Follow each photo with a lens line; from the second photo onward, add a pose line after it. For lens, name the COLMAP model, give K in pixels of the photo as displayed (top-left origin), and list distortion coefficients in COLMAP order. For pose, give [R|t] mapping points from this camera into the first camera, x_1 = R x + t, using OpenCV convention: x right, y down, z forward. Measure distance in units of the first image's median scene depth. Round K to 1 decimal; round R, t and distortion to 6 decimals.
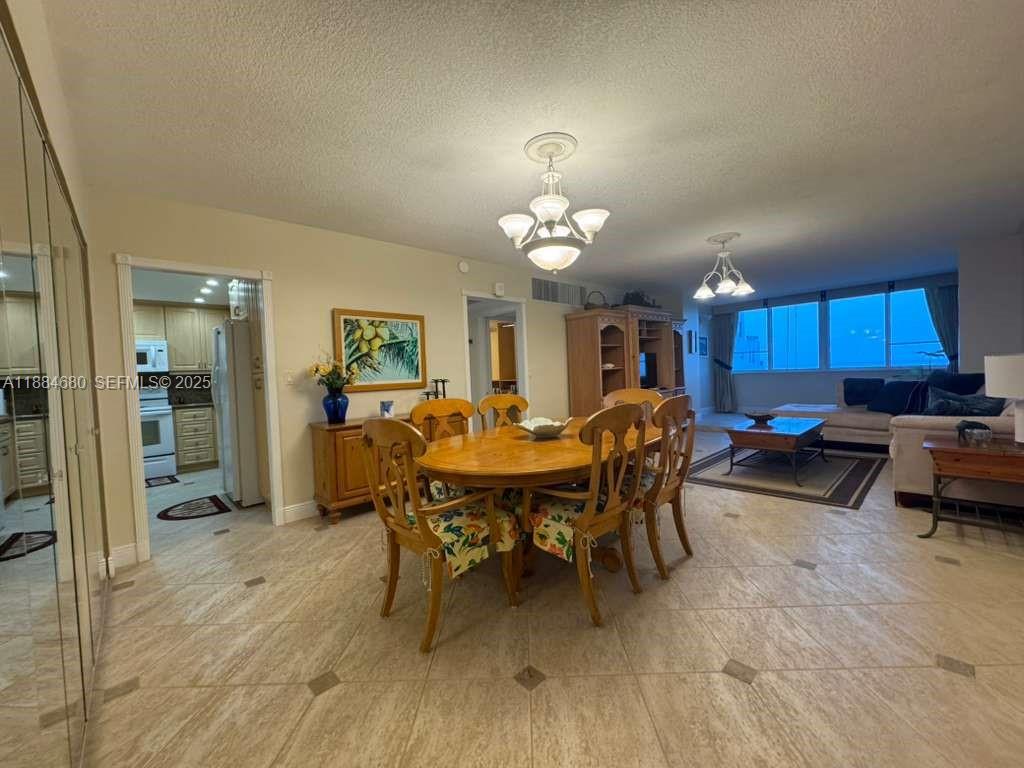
lens RADIAL K [[405.2, 0, 511.4], [0, 405.2, 384.9], [0, 0, 1]] dist [-0.000656, 0.000055]
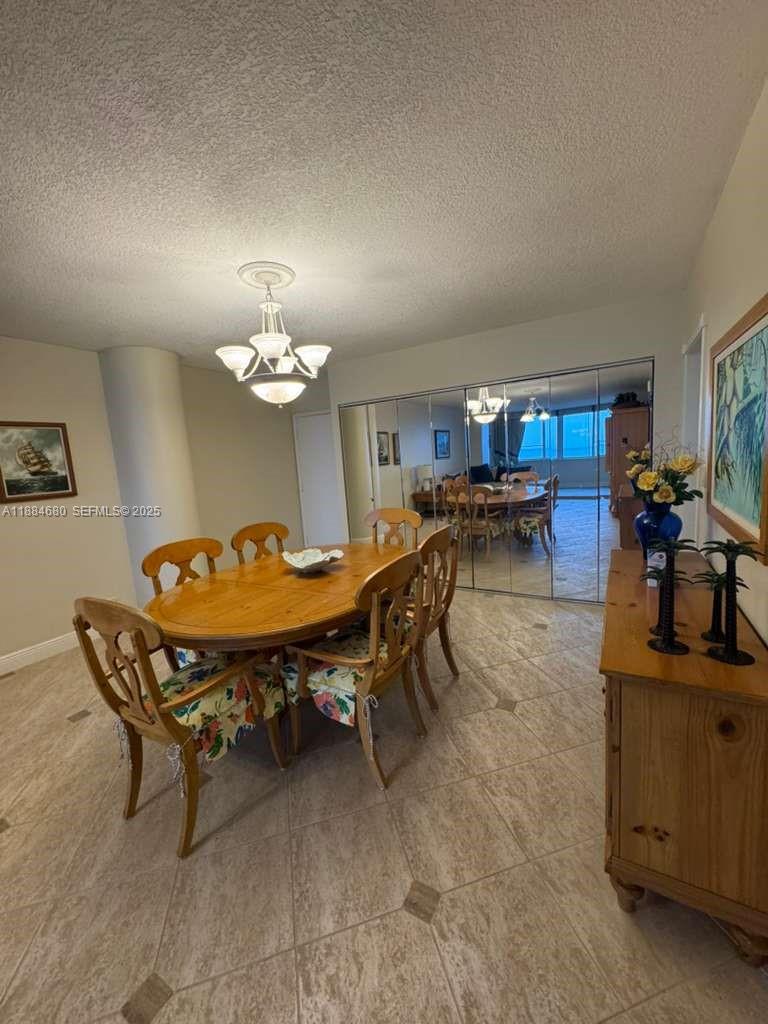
lens RADIAL K [[409.8, 0, 384.1], [0, 409.8, 509.7], [0, 0, 1]] dist [0.000105, 0.000571]
pose [[-0.955443, 0.142720, -0.258378, 0.104102], [0.099247, 0.979704, 0.174158, -0.115104], [0.277990, 0.140755, -0.950216, 1.328293]]
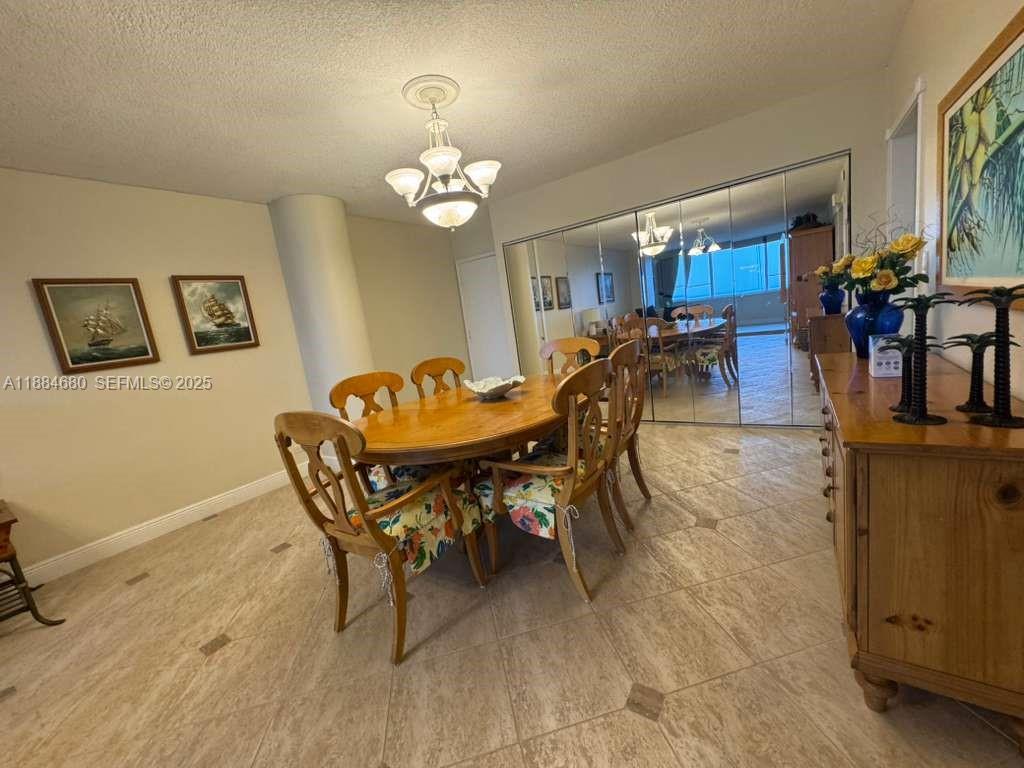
lens RADIAL K [[409.8, 0, 512.5], [0, 409.8, 382.3], [0, 0, 1]] dist [0.000105, 0.000571]
pose [[-0.962677, 0.205289, -0.176379, 0.141051], [0.169790, 0.965566, 0.197115, -0.060694], [0.210771, 0.159811, -0.964384, 1.310916]]
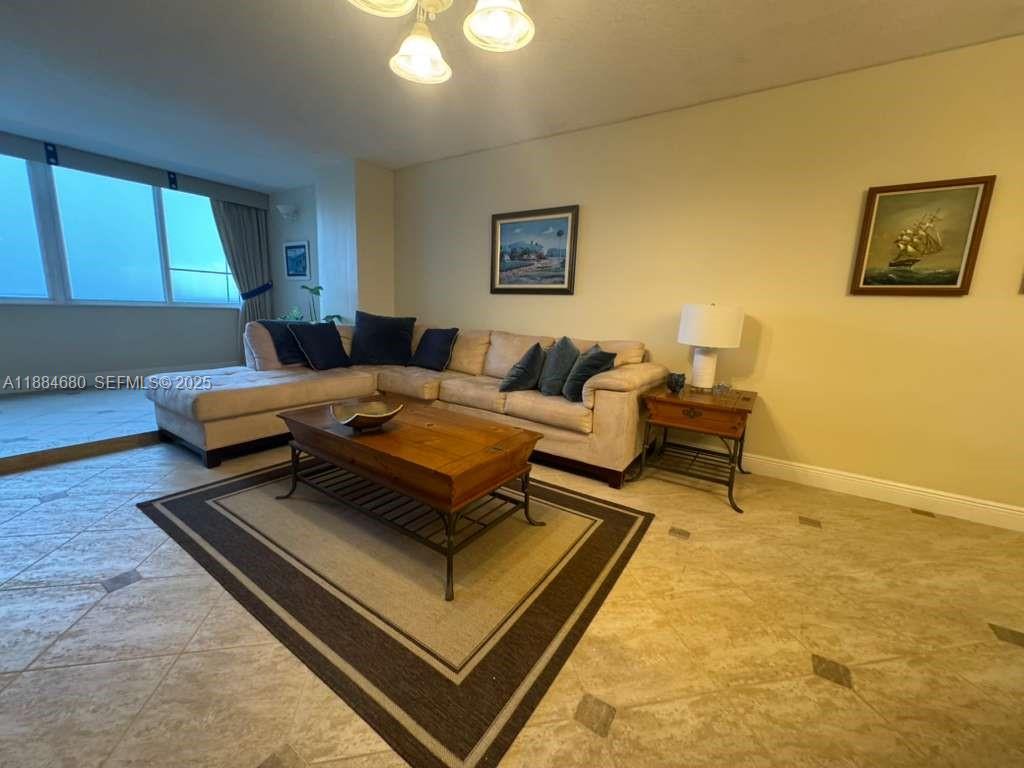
lens RADIAL K [[405.2, 0, 511.4], [0, 405.2, 384.9], [0, 0, 1]] dist [-0.000656, 0.000055]
pose [[-0.222020, -0.151973, 0.963126, 0.220355], [-0.000085, 0.987782, 0.155844, -0.022085], [-0.975042, 0.034518, -0.219320, 1.155713]]
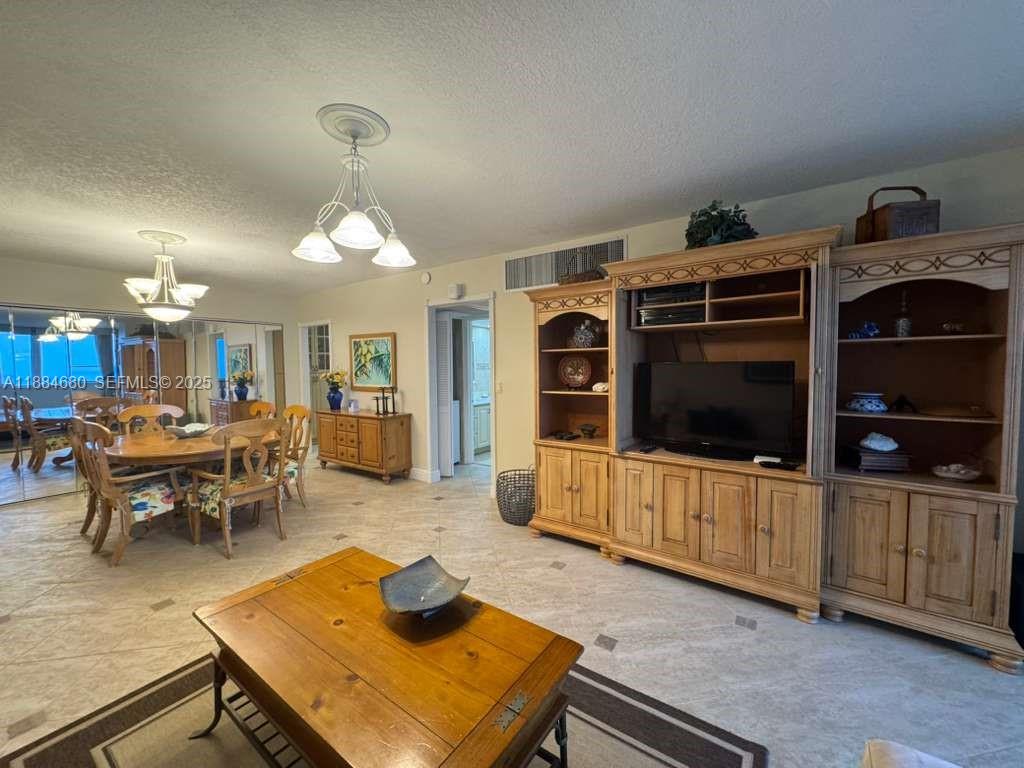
lens RADIAL K [[405.2, 0, 511.4], [0, 405.2, 384.9], [0, 0, 1]] dist [-0.000656, 0.000055]
pose [[0.207568, 0.087163, -0.974330, 1.144329], [-0.033544, 0.996071, 0.081962, -0.140742], [0.977645, 0.015670, 0.209676, 1.219412]]
